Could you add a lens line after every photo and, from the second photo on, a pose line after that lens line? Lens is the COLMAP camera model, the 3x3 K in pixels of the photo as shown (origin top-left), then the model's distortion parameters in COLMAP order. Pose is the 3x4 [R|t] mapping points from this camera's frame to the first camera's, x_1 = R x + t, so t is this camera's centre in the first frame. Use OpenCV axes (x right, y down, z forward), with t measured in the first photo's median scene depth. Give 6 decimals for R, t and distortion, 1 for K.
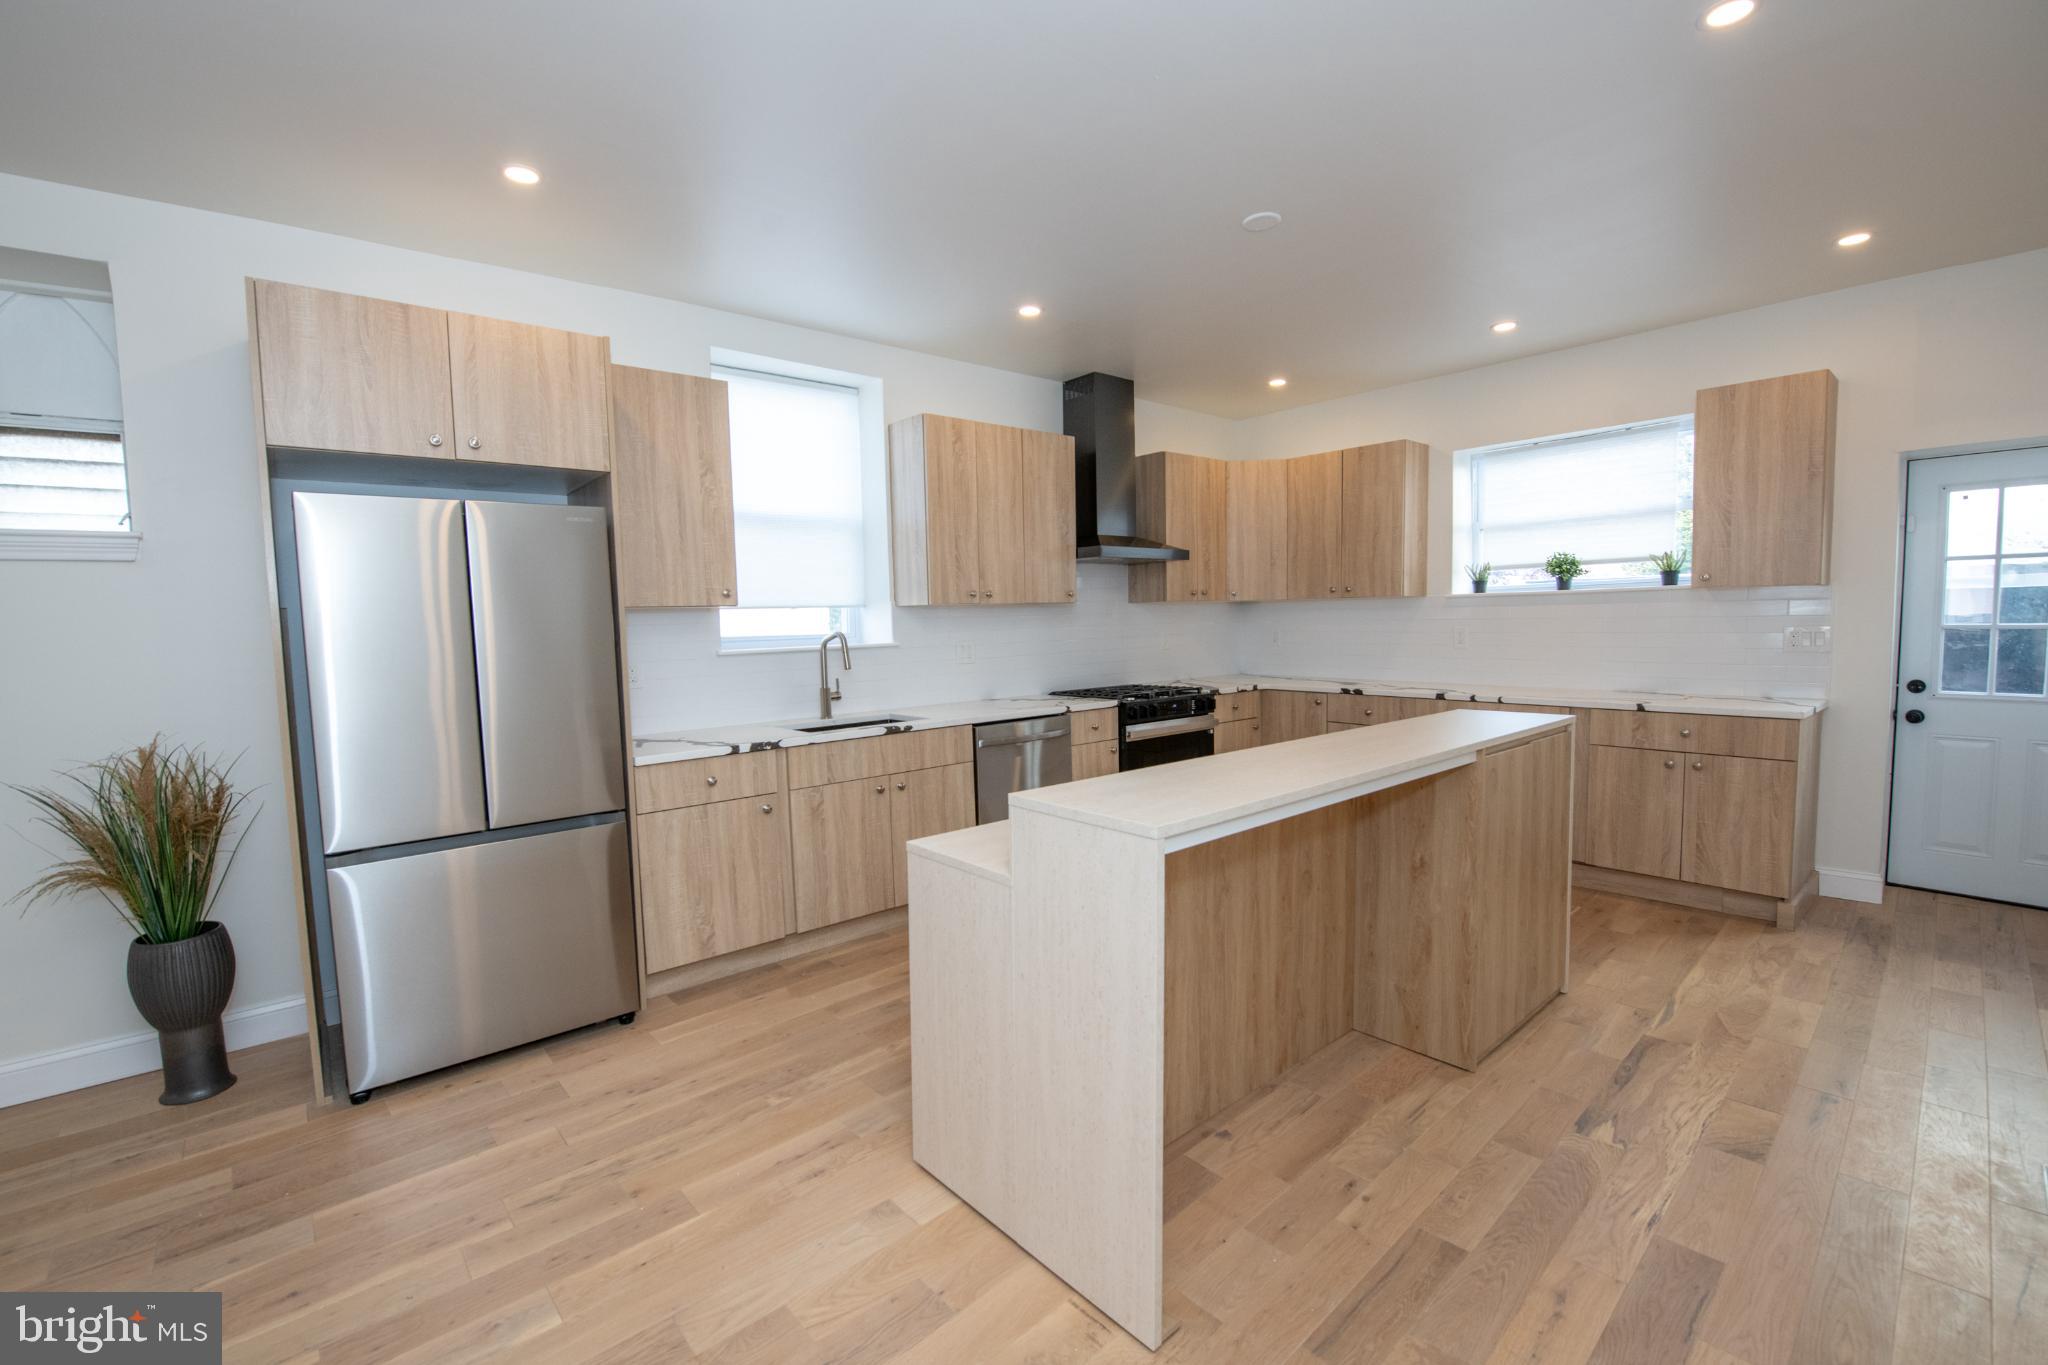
lens RADIAL K [[855.1, 0, 1046.7], [0, 855.1, 682.5], [0, 0, 1]] dist [-0.017372, -0.000502]
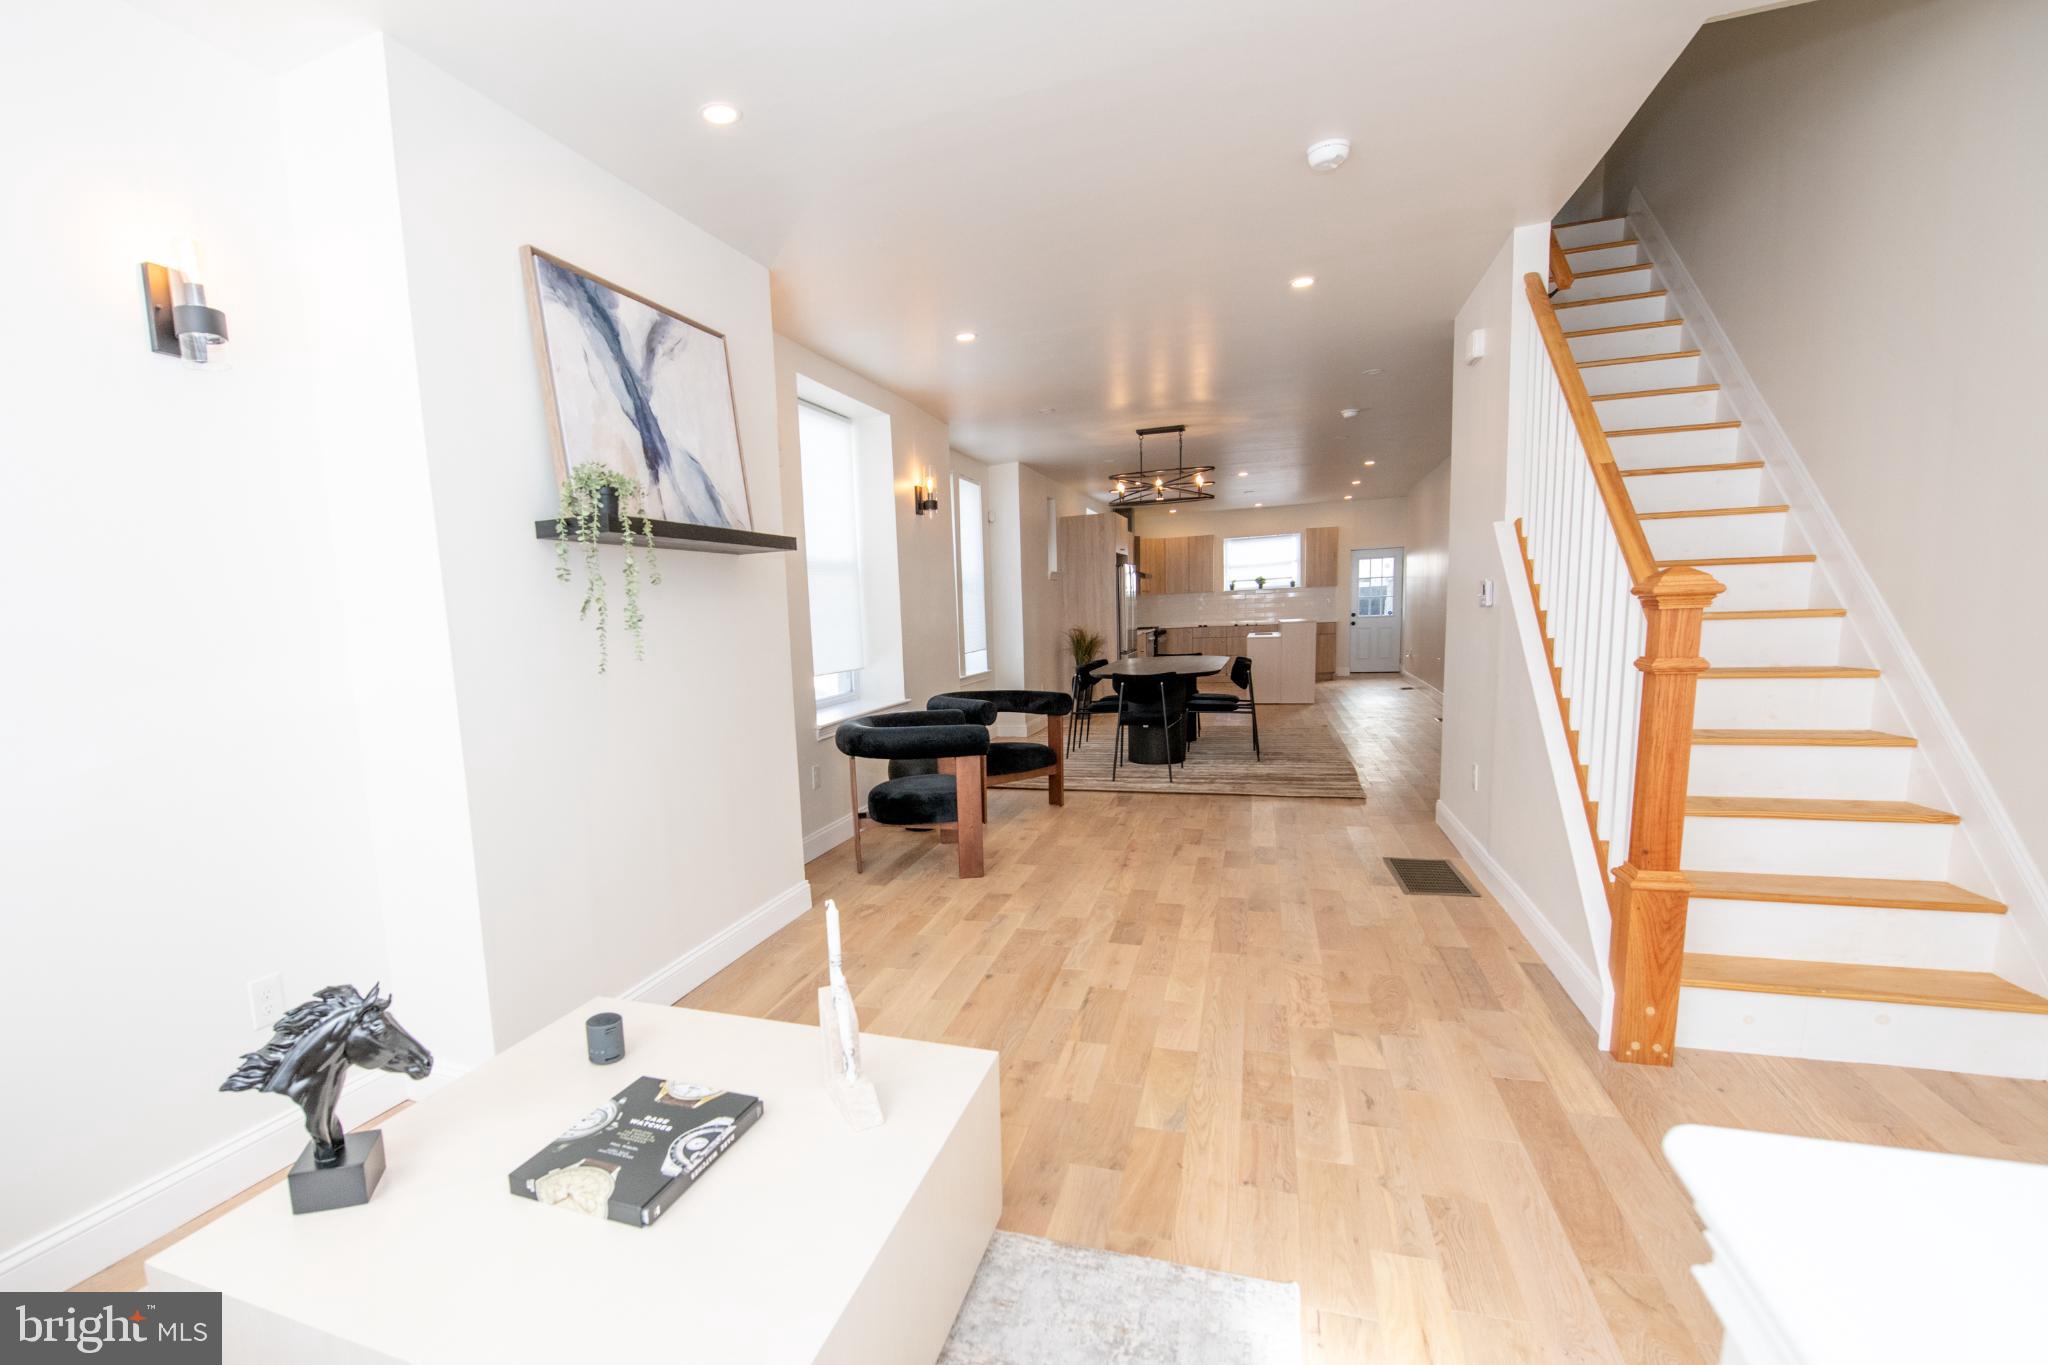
lens RADIAL K [[887.8, 0, 943.3], [0, 887.8, 740.5], [0, 0, 1]] dist [-0.000709, -0.000160]
pose [[0.878921, -0.084051, 0.469504, -2.095921], [0.060855, 0.996067, 0.064394, 0.171095], [-0.473070, -0.028025, 0.880579, -1.370206]]
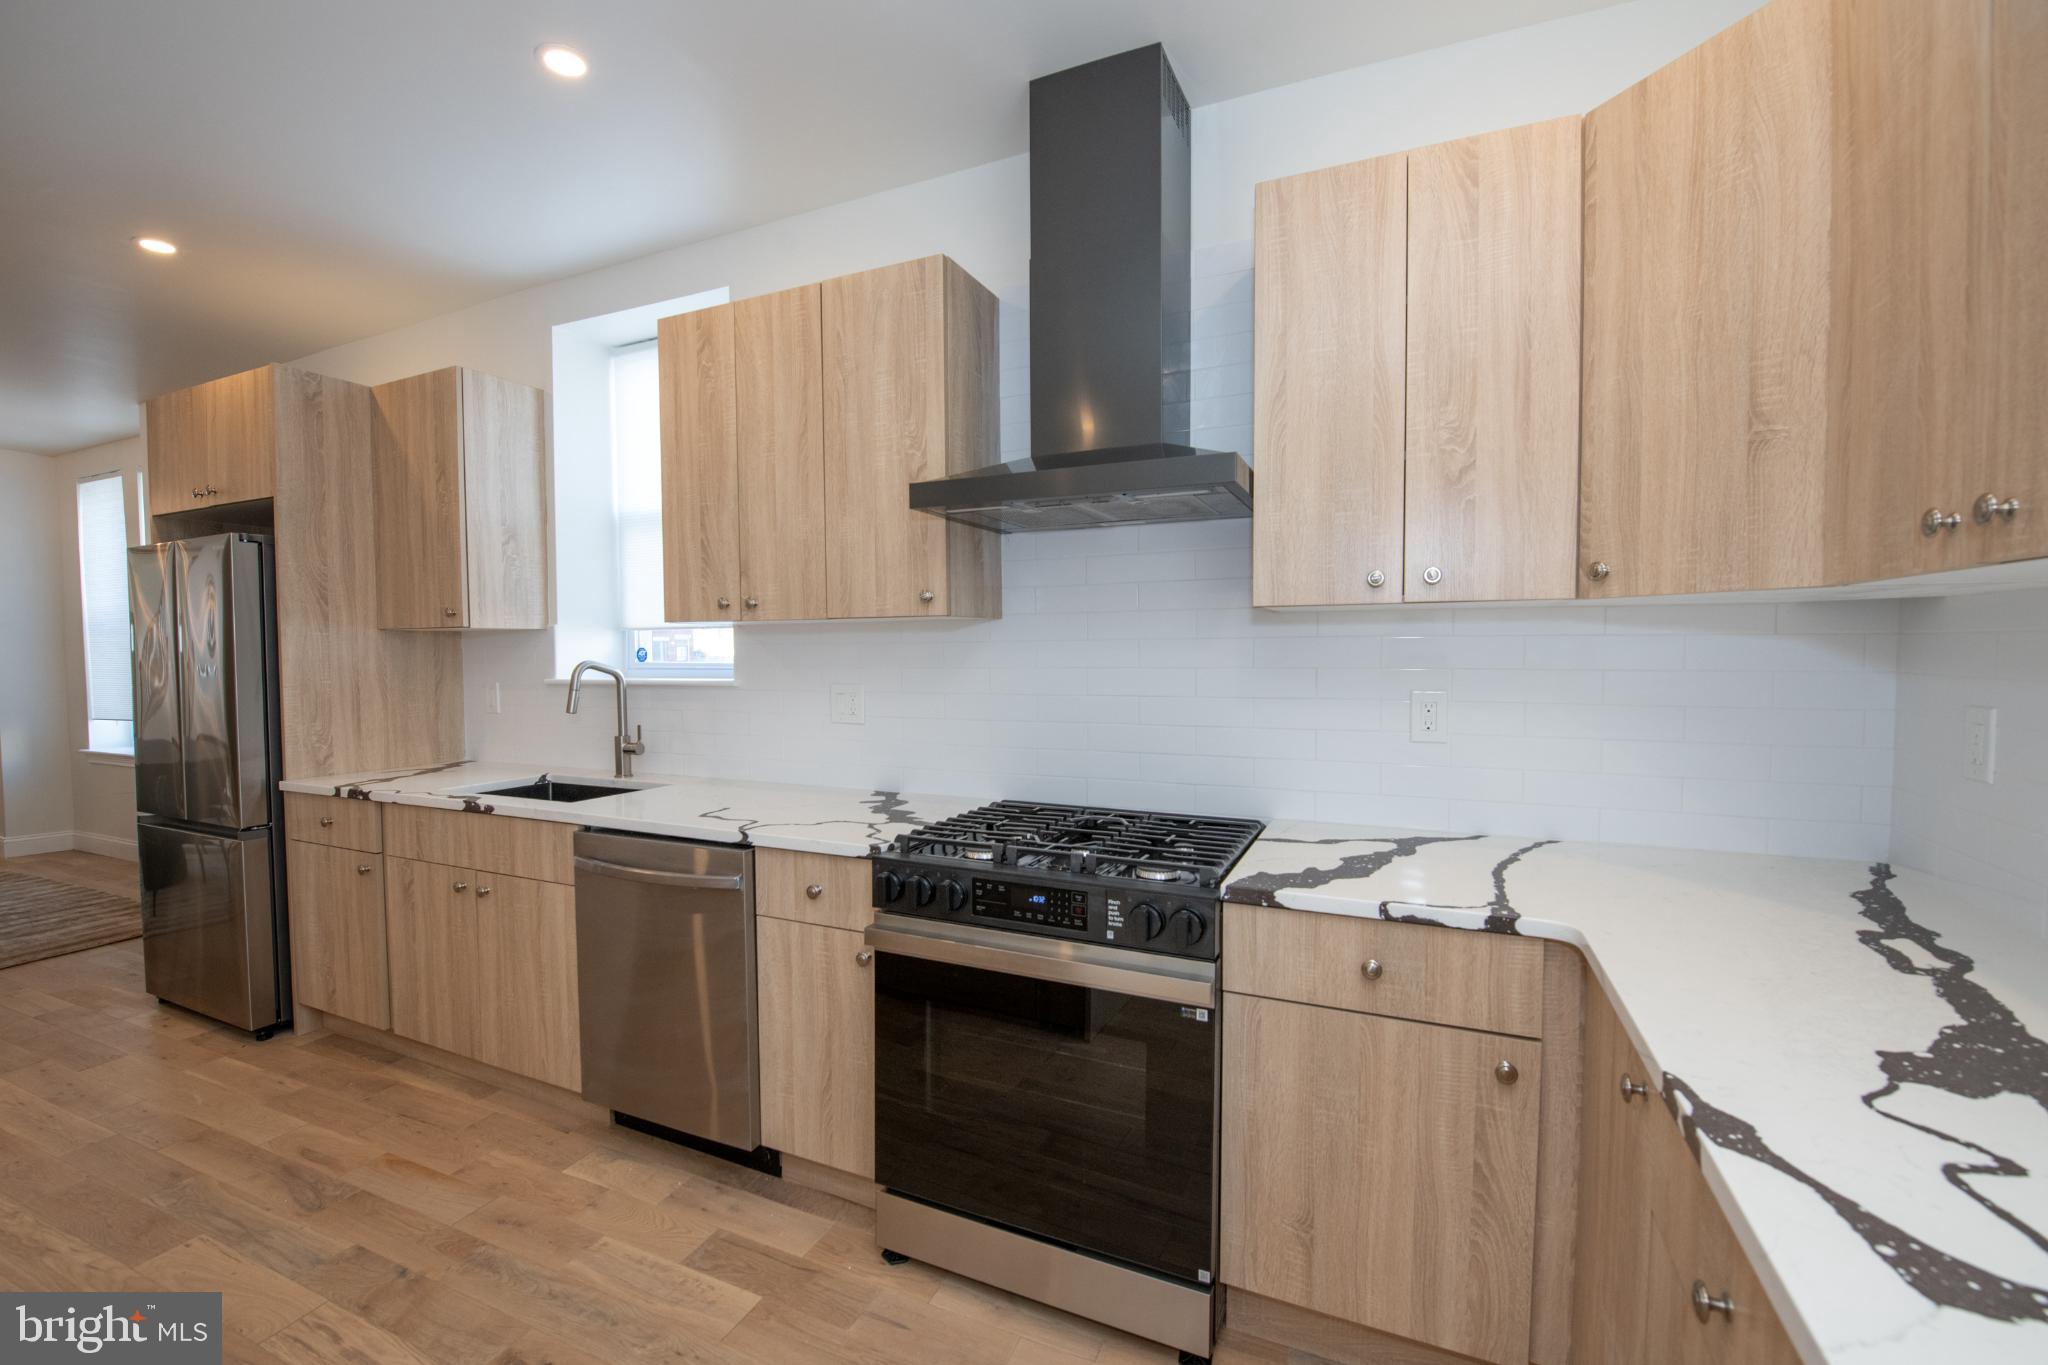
lens RADIAL K [[855.1, 0, 1046.7], [0, 855.1, 682.5], [0, 0, 1]] dist [-0.017372, -0.000502]
pose [[0.414375, 0.053462, -0.908535, 0.531287], [-0.076246, 0.996803, 0.023880, -0.081042], [0.906907, 0.059377, 0.417127, 0.959700]]
